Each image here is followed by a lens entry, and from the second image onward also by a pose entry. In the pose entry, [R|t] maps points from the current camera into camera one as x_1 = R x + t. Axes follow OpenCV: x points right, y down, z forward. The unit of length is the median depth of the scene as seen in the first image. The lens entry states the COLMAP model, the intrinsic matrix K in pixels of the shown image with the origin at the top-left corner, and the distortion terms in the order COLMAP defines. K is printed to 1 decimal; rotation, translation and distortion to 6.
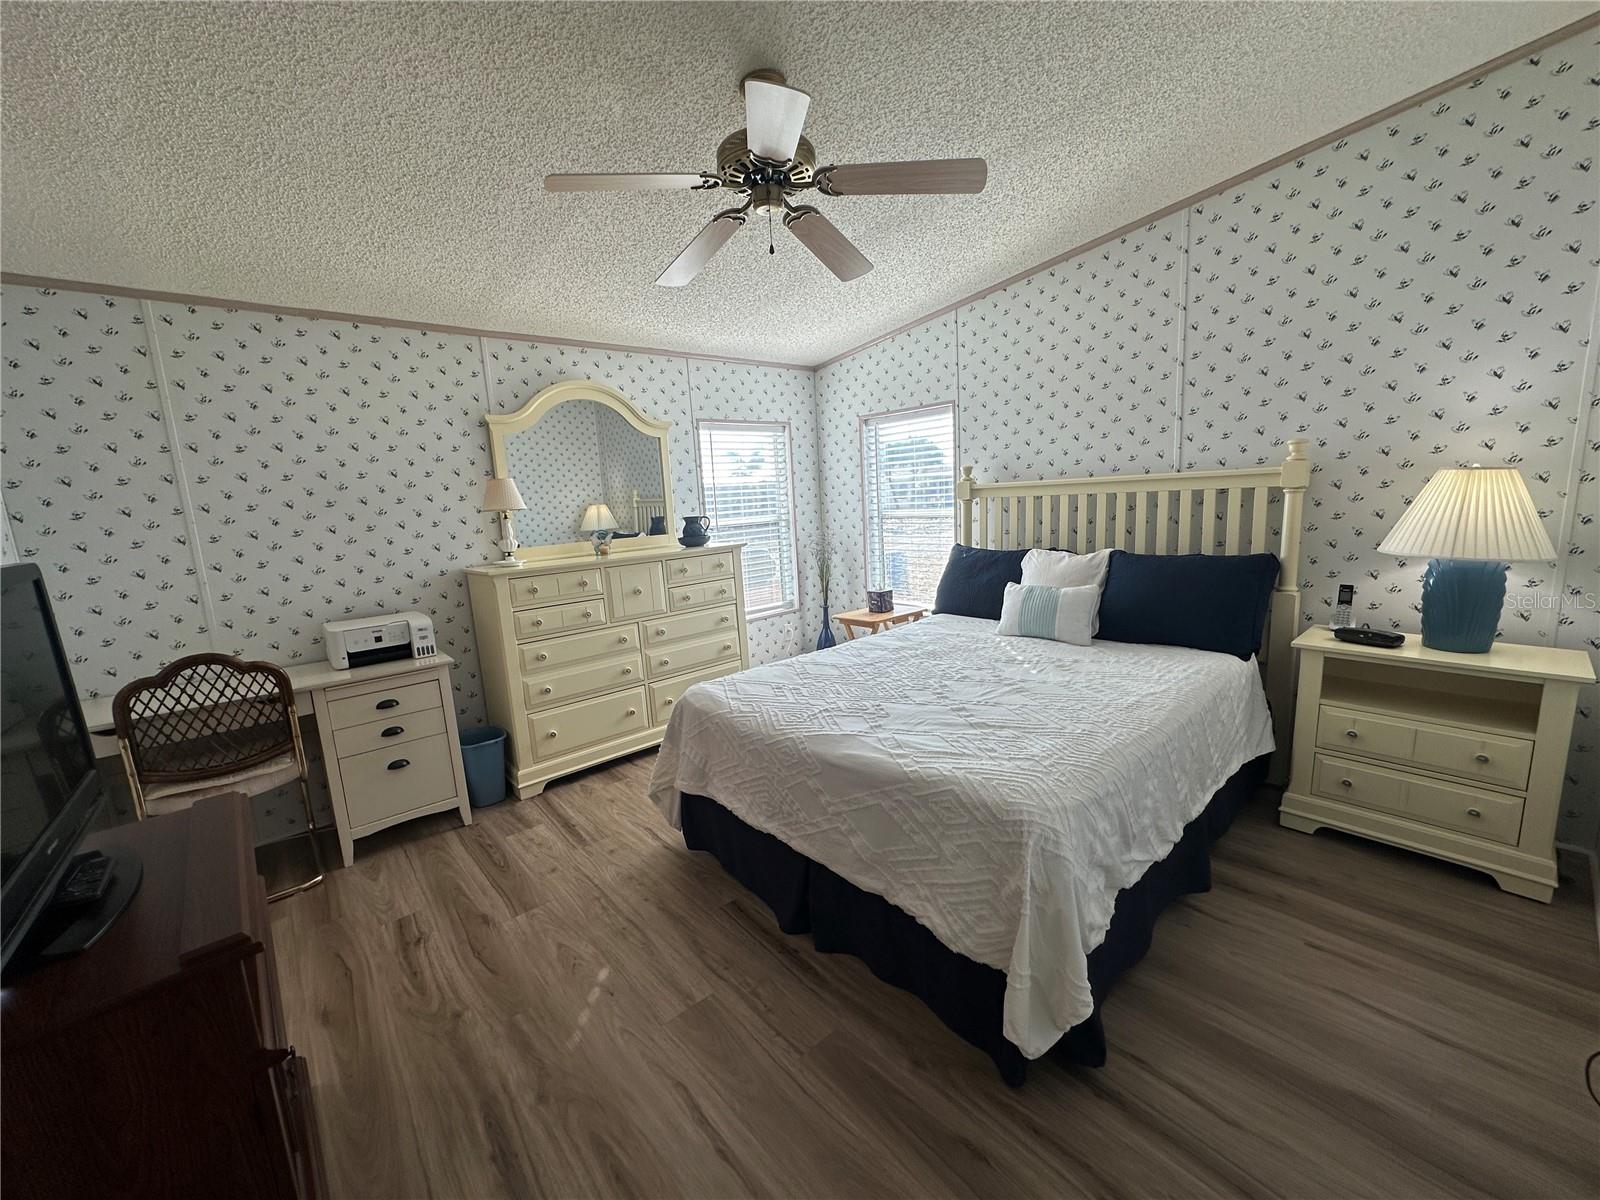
lens RADIAL K [[641.7, 0, 798.4], [0, 641.7, 598.6], [0, 0, 1]] dist [-0.002400, 0.000155]
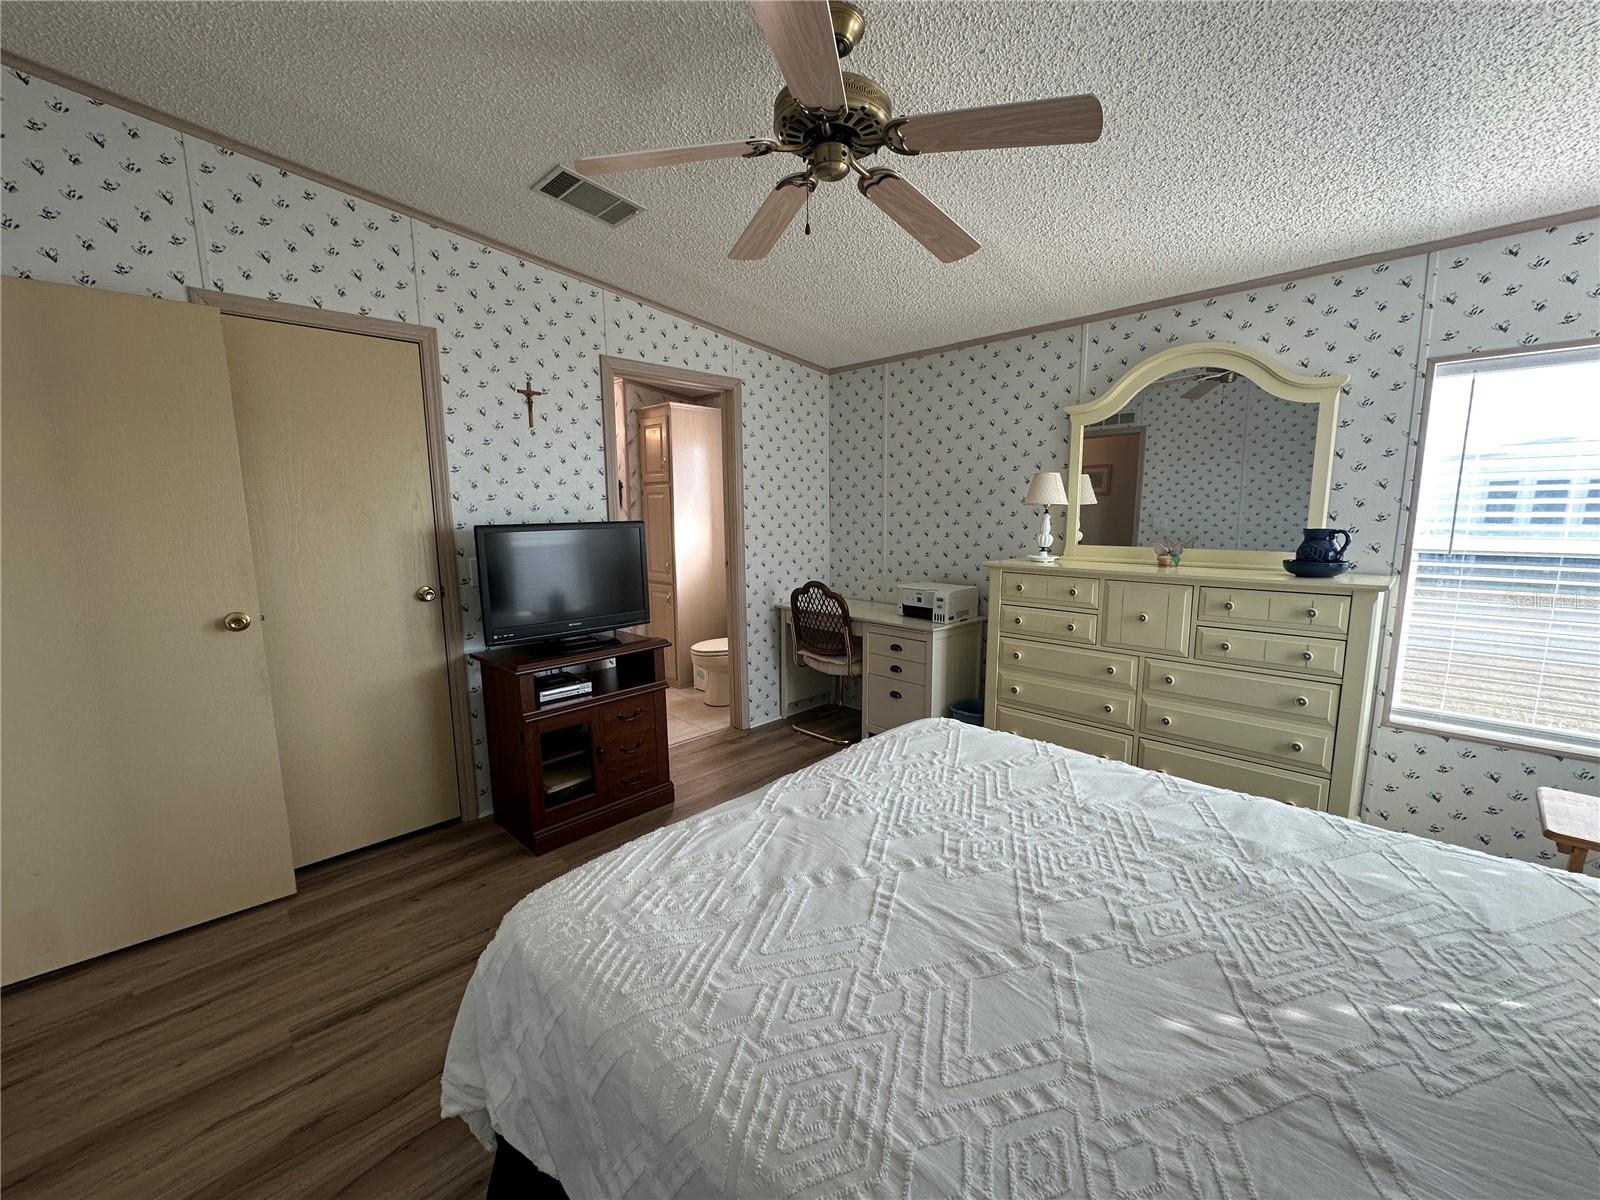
lens RADIAL K [[641.7, 0, 798.4], [0, 641.7, 598.6], [0, 0, 1]] dist [-0.002400, 0.000155]
pose [[0.062516, 0.198005, -0.978205, 0.609710], [-0.150972, 0.970720, 0.186842, -0.147514], [0.986559, 0.136001, 0.090578, 0.657028]]
